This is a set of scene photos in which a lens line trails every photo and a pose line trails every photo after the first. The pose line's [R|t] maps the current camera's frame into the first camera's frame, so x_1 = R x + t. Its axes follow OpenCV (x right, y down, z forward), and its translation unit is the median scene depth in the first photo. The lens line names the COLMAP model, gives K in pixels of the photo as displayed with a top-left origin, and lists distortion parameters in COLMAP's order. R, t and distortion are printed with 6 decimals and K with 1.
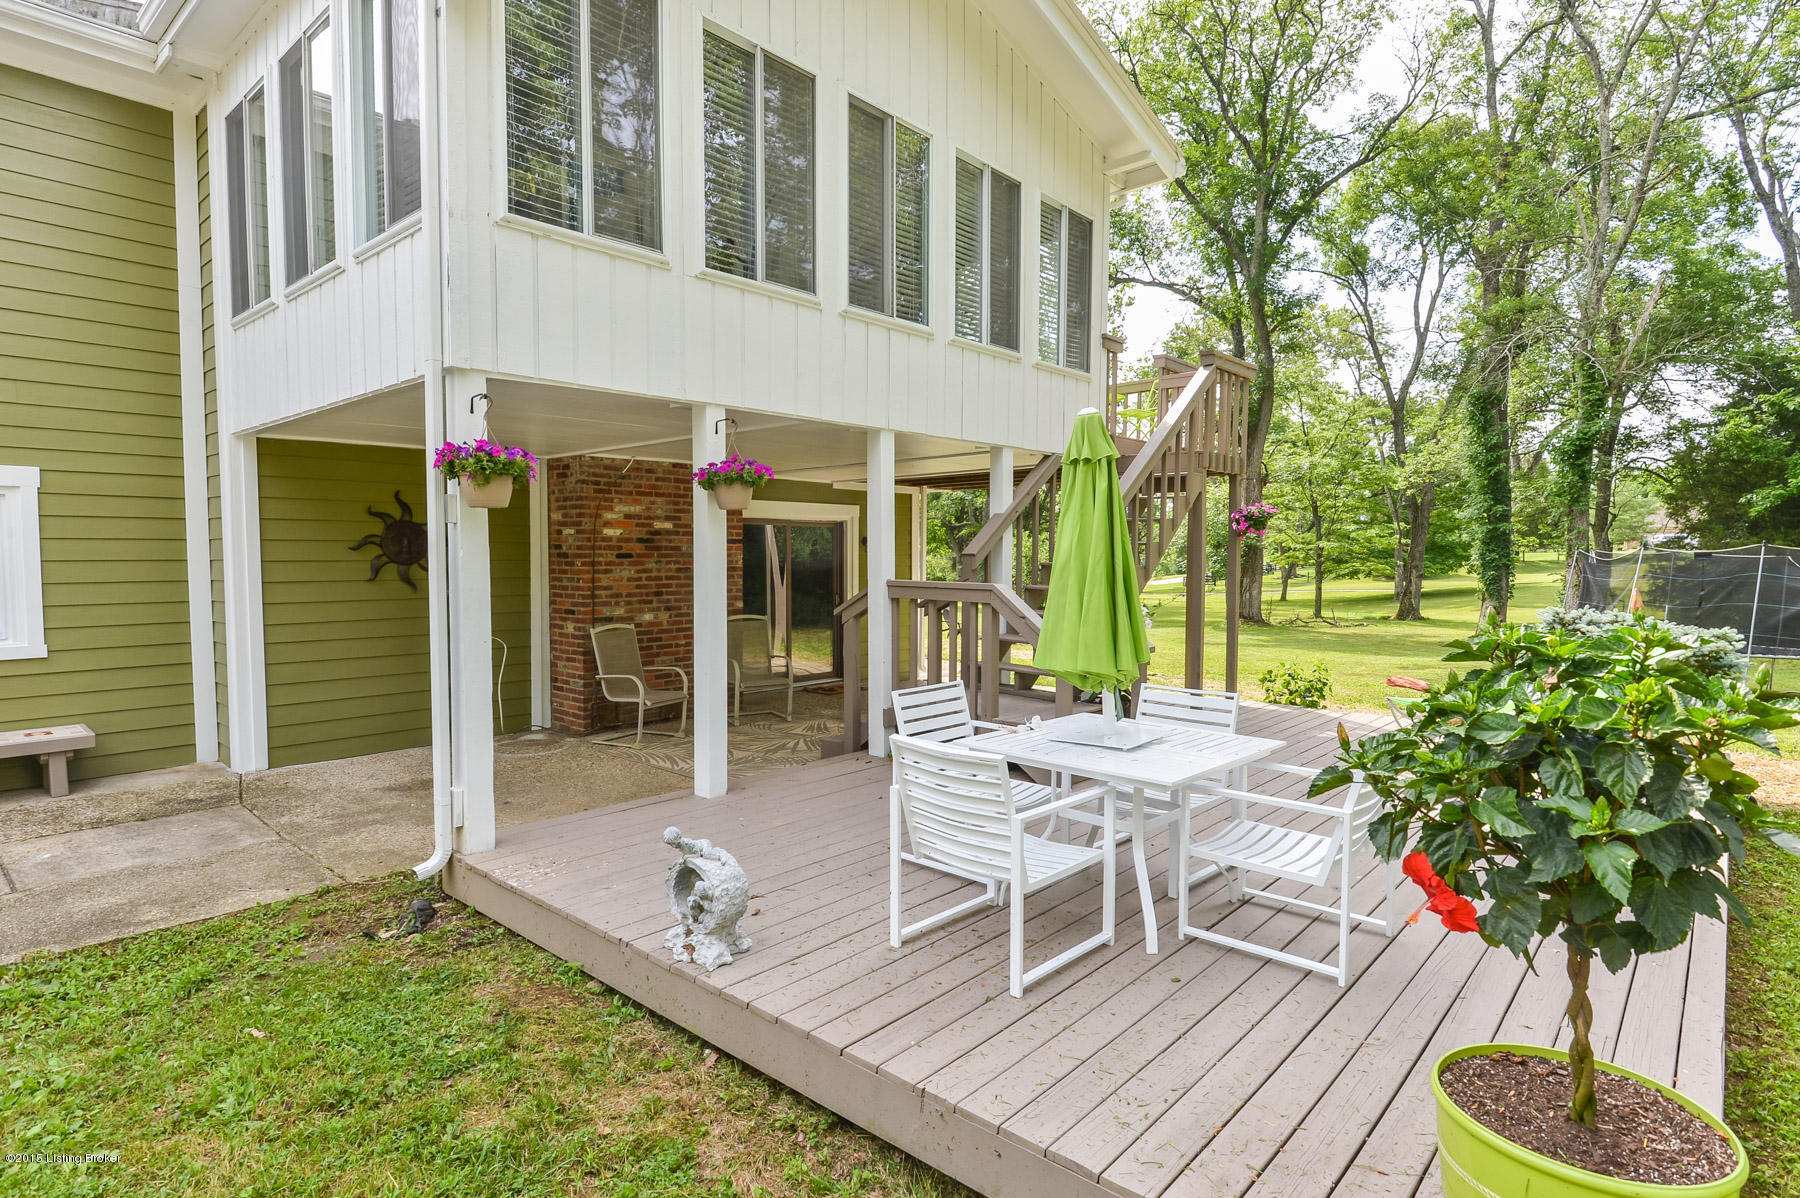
lens RADIAL K [[951.6, 0, 900.0], [0, 951.6, 599.0], [0, 0, 1]] dist [-0.004826, -0.001912]
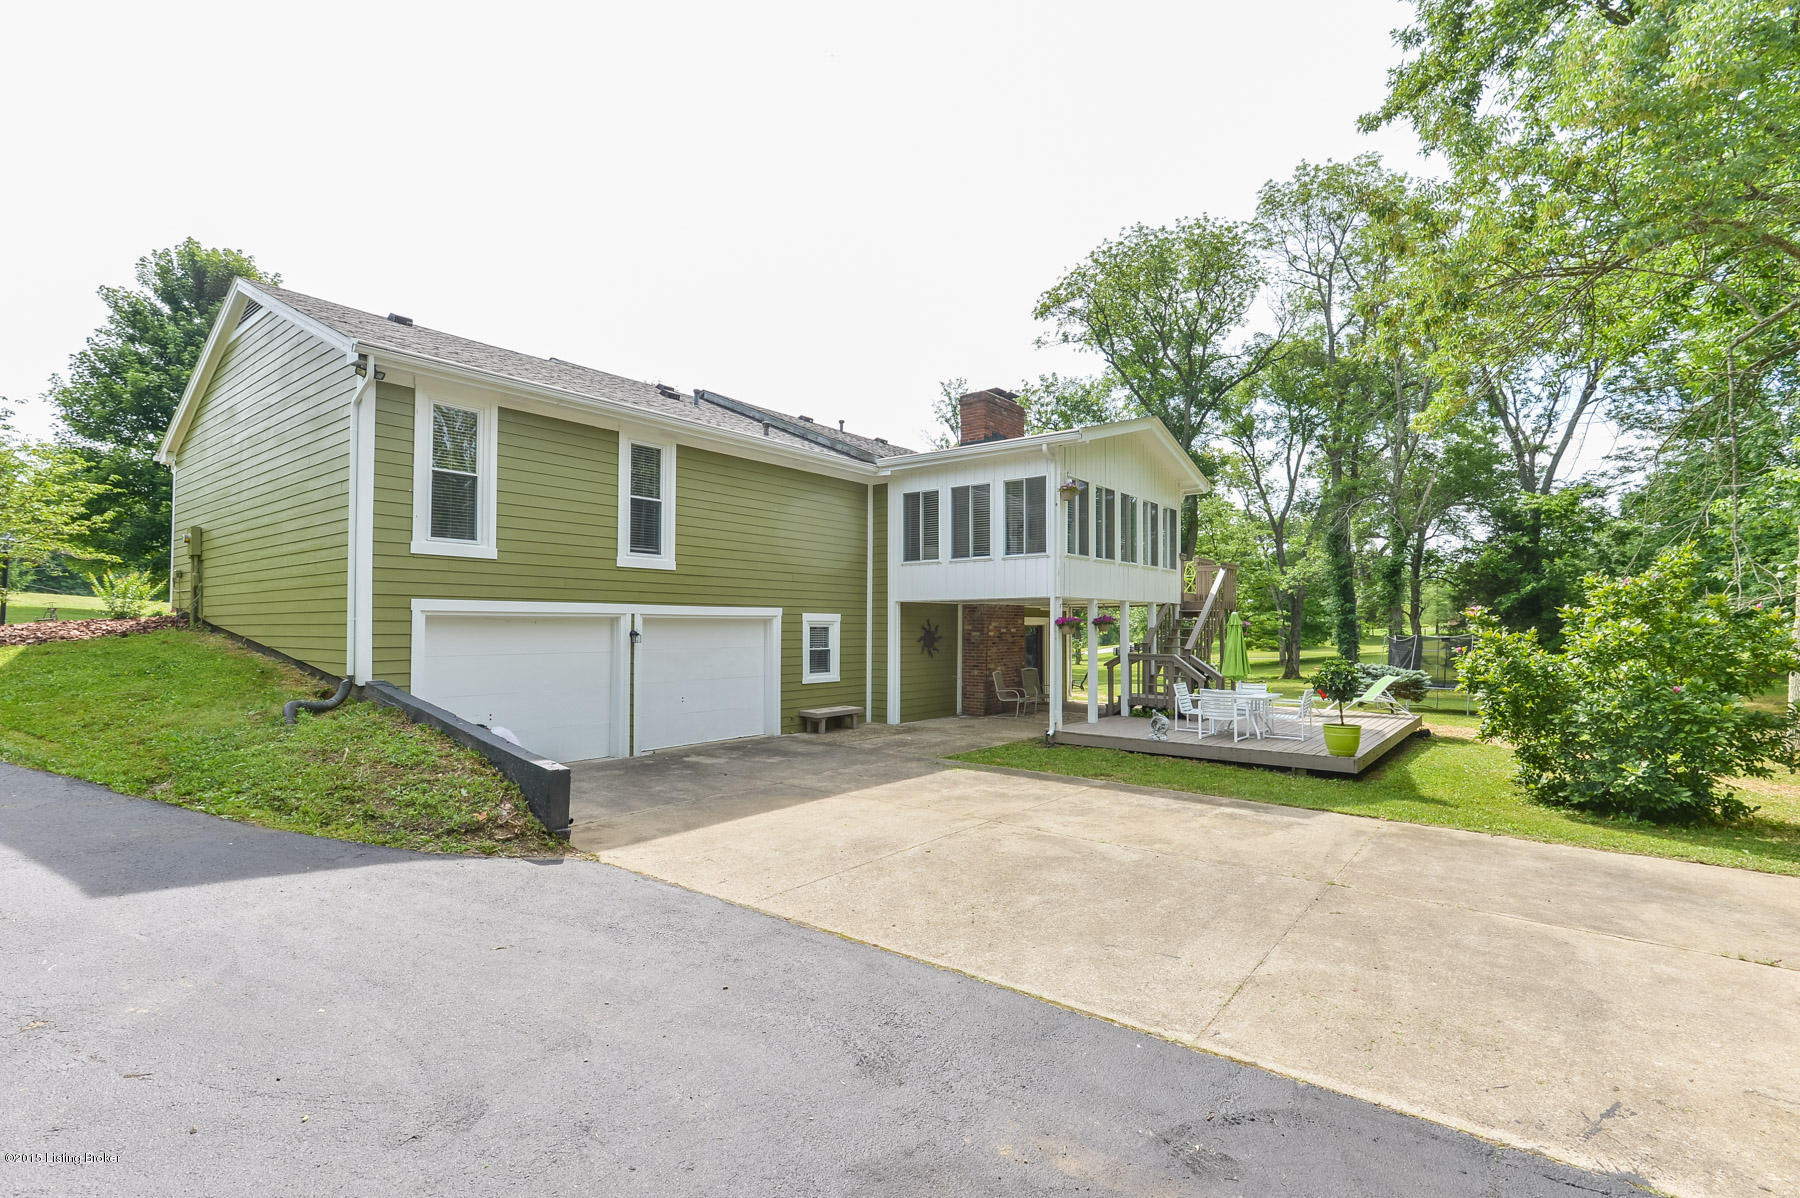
lens RADIAL K [[825.7, 0, 900.0], [0, 825.7, 599.0], [0, 0, 1]] dist [0.003122, 0.000412]
pose [[0.998399, 0.001567, 0.056537, -0.155465], [0.003079, 0.996629, -0.081983, 0.003244], [-0.056474, 0.082026, 0.995029, -0.267331]]
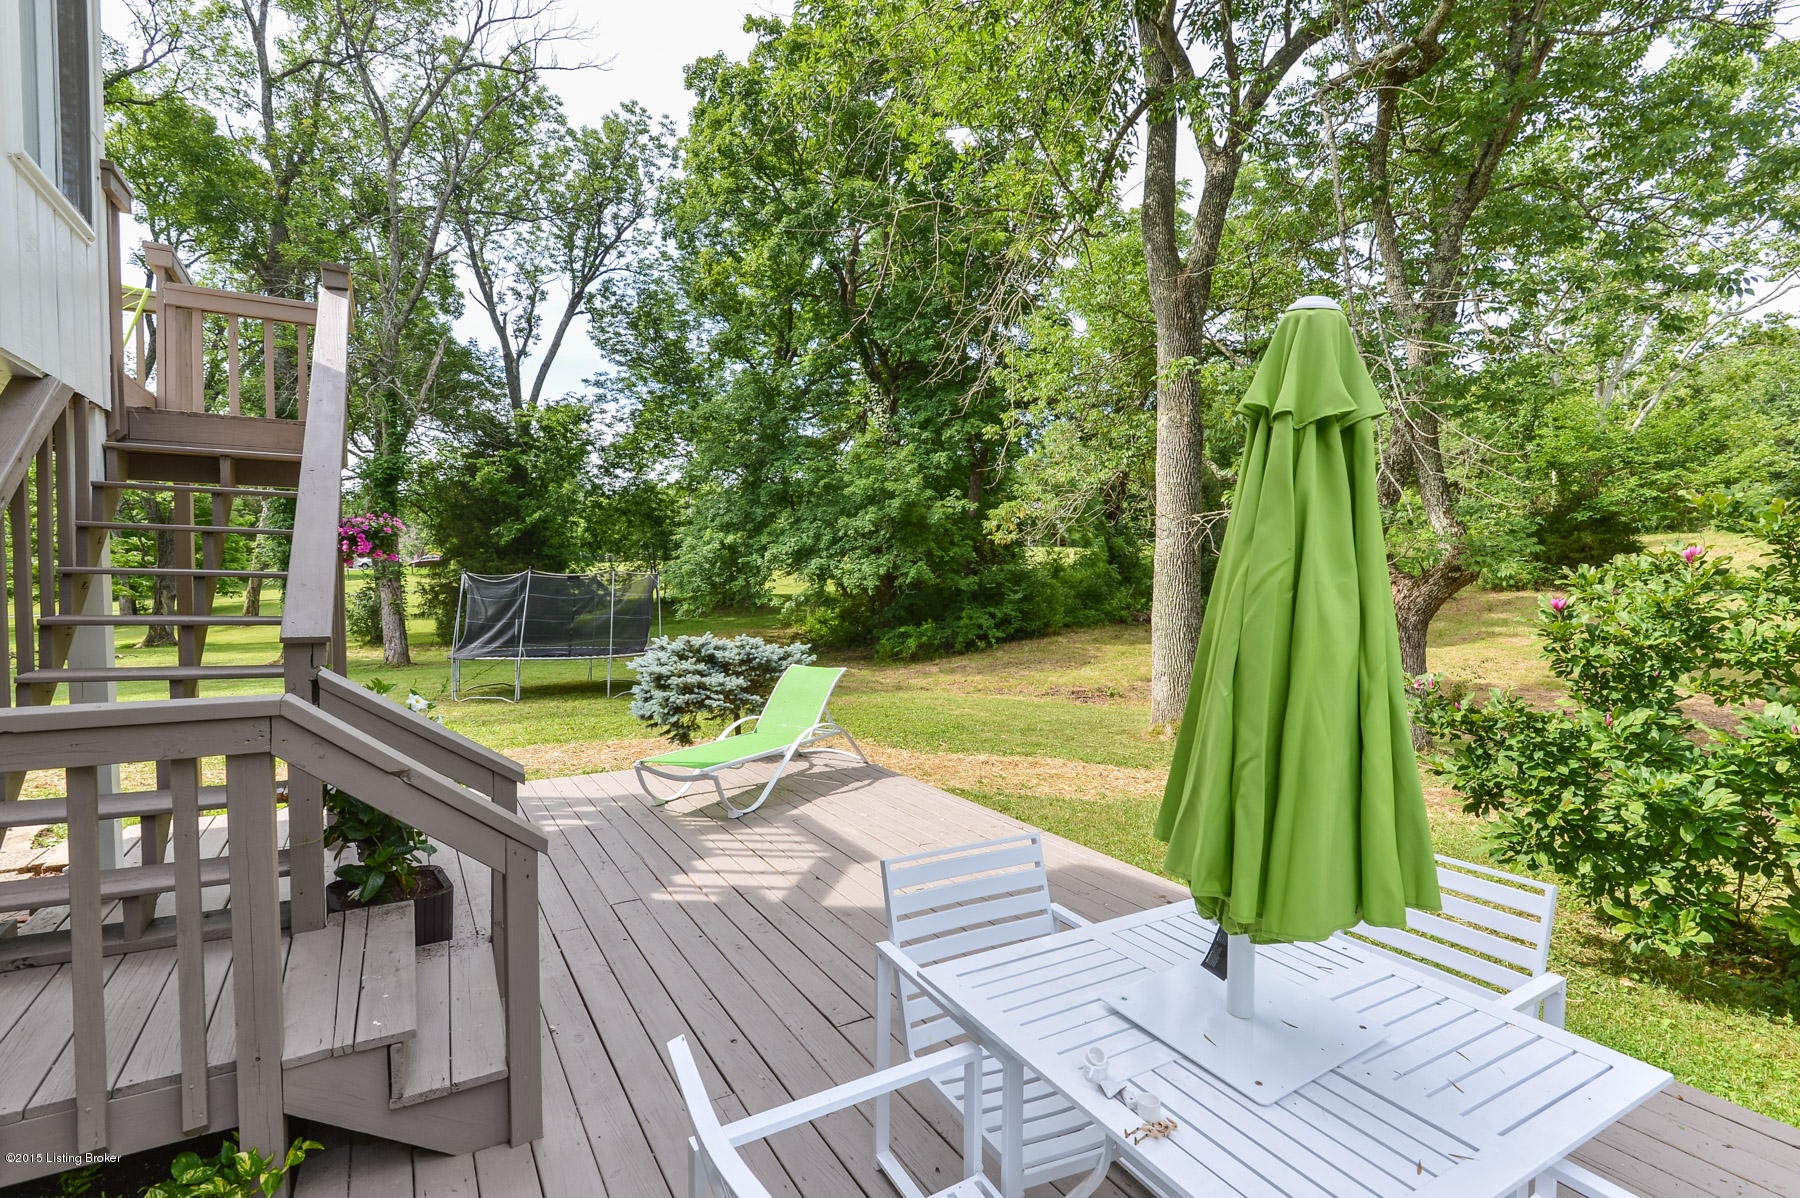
lens RADIAL K [[863.6, 0, 900.0], [0, 863.6, 599.0], [0, 0, 1]] dist [0.003058, -0.008851]
pose [[0.304605, -0.020293, 0.952263, -0.026772], [0.036293, 0.999294, 0.009686, -0.006827], [-0.951787, 0.031610, 0.305127, 0.111788]]
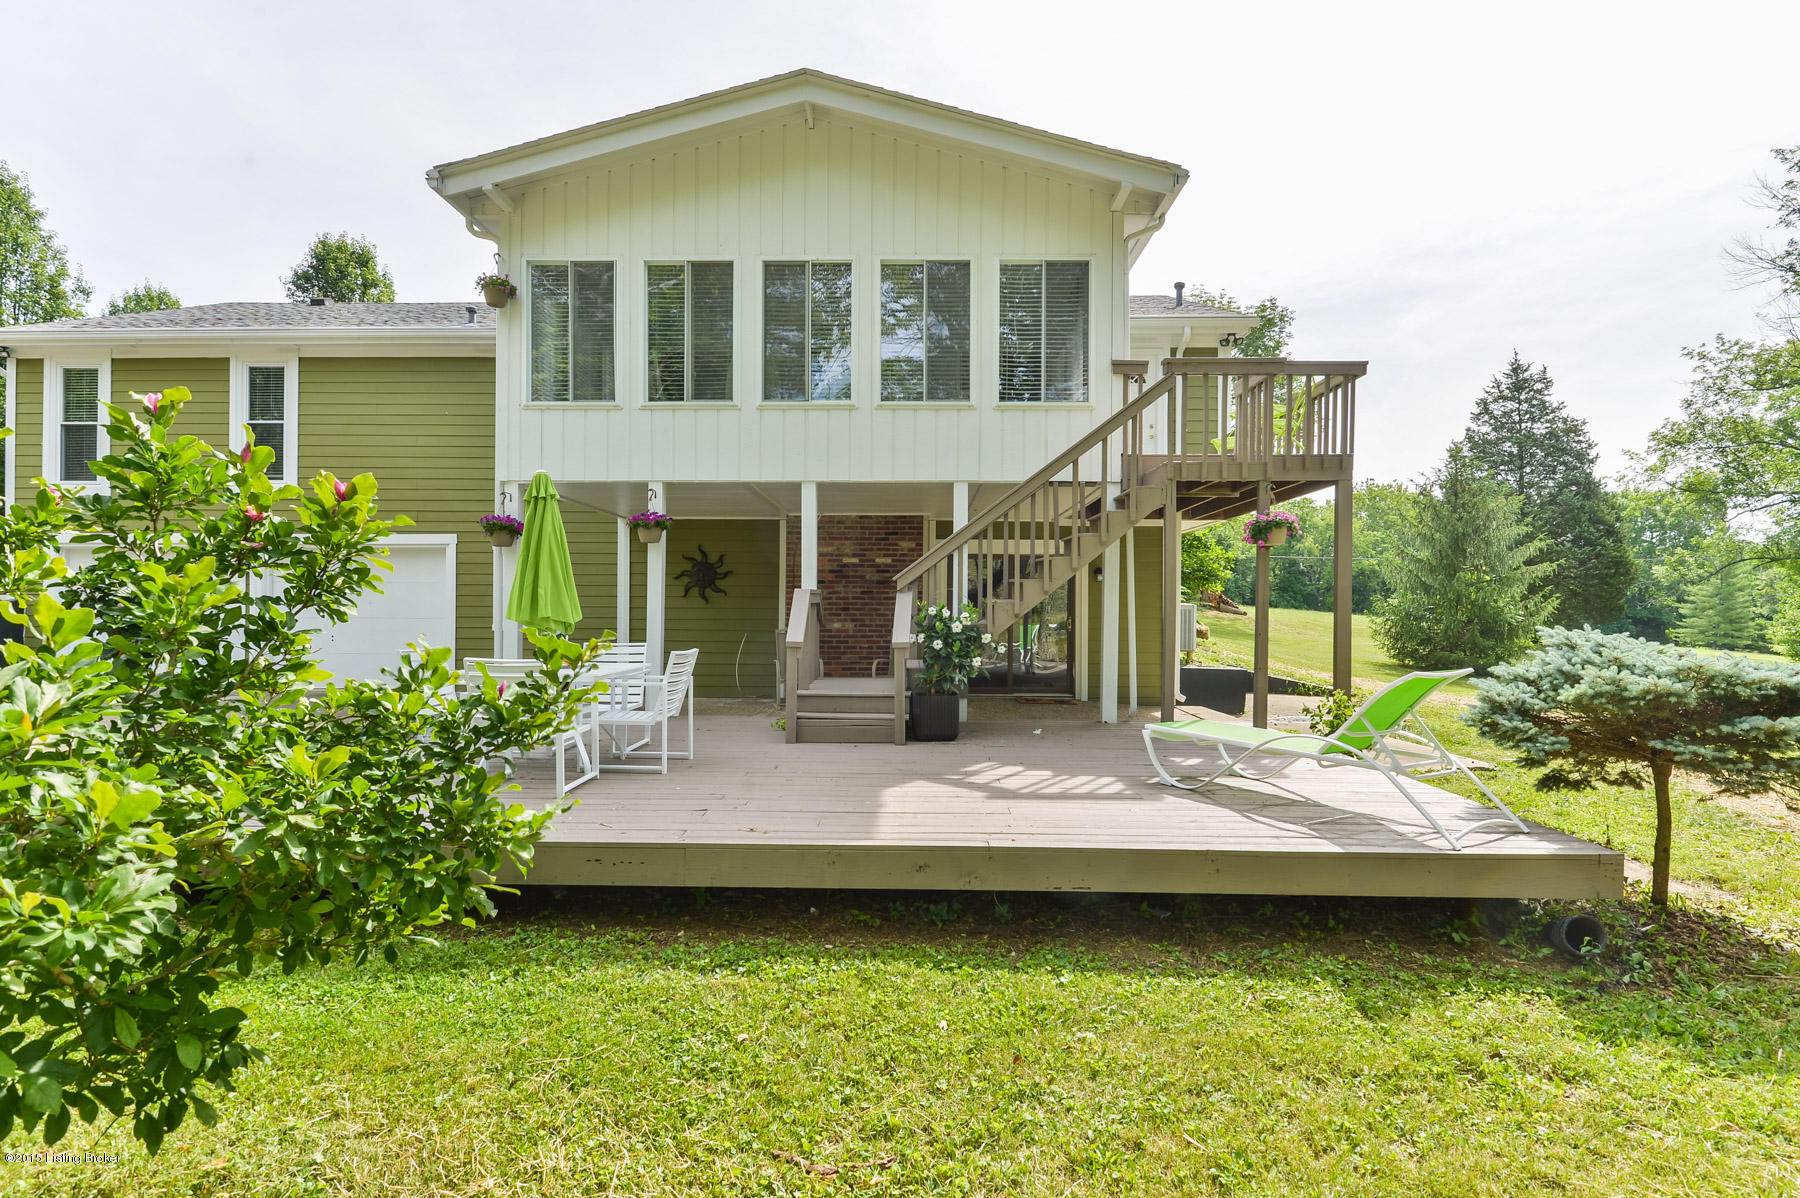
lens RADIAL K [[906.1, 0, 900.0], [0, 906.1, 599.0], [0, 0, 1]] dist [-0.022559, -0.000738]
pose [[0.650163, -0.002926, -0.759789, 0.198955], [-0.042542, 0.998284, -0.040249, 0.007282], [0.758603, 0.058491, 0.648922, 0.047774]]
